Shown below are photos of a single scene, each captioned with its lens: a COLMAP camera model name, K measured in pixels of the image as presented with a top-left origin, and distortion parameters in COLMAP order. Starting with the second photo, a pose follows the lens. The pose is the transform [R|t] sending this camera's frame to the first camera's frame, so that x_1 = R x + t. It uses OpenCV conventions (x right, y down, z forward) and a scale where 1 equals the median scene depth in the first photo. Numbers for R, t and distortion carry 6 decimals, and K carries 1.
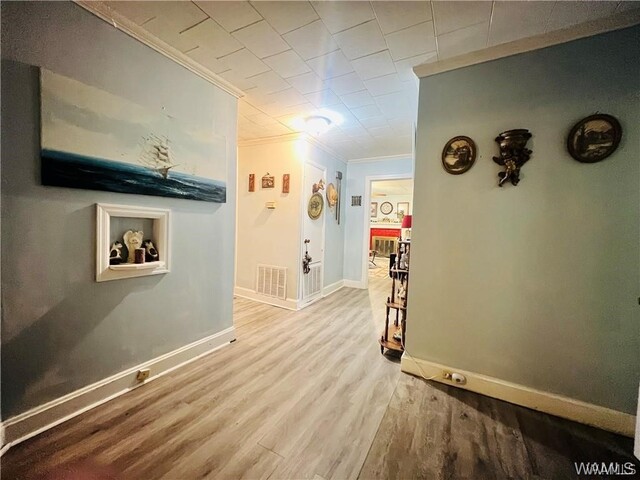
lens RADIAL K [[256.9, 0, 322.2], [0, 256.9, 237.1], [0, 0, 1]] dist [-0.003149, 0.001012]
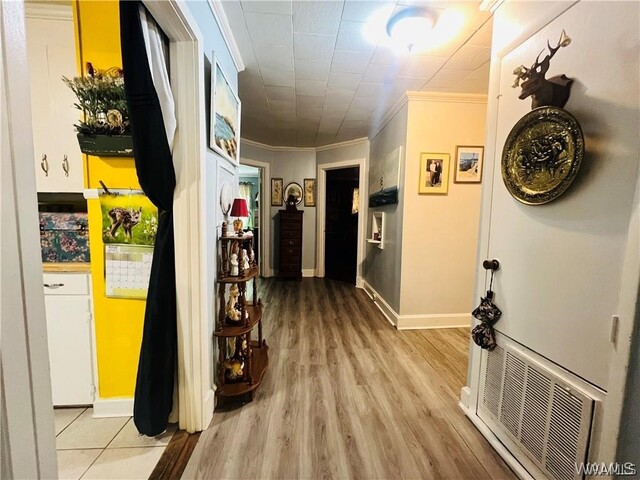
lens RADIAL K [[256.9, 0, 317.4], [0, 256.9, 239.4], [0, 0, 1]] dist [-0.003149, 0.001012]
pose [[-0.847606, 0.003186, -0.530616, 0.505486], [-0.066068, 0.991567, 0.111491, -0.066858], [0.526497, 0.129557, -0.840248, 1.655132]]
